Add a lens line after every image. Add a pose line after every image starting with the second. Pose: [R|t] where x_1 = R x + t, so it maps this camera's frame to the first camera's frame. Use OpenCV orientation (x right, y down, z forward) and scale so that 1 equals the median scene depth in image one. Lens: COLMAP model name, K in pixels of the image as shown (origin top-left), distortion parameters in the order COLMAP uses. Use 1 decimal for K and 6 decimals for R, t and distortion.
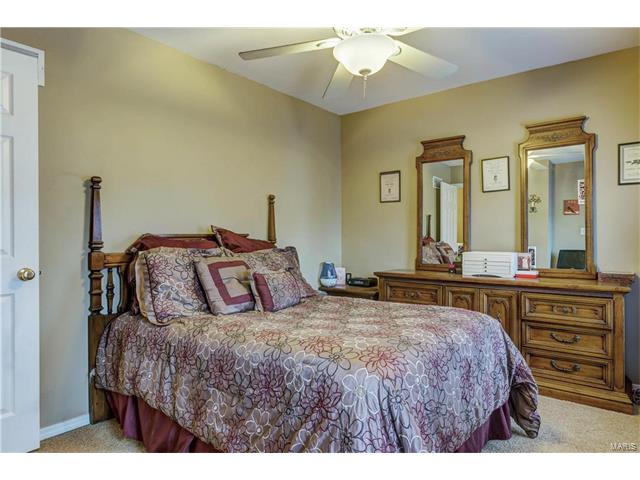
lens RADIAL K [[397.3, 0, 323.9], [0, 397.3, 228.2], [0, 0, 1]] dist [0.004722, 0.002547]
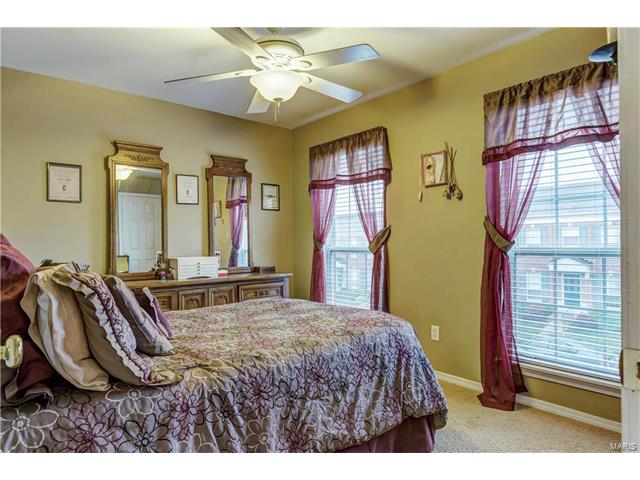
lens RADIAL K [[389.3, 0, 320.0], [0, 389.3, 240.0], [0, 0, 1]] dist [0.000193, 0.000508]
pose [[0.207060, 0.010082, 0.978276, -0.588052], [-0.002002, 0.999949, -0.009881, 0.020563], [-0.978326, 0.000087, 0.207070, 0.405517]]
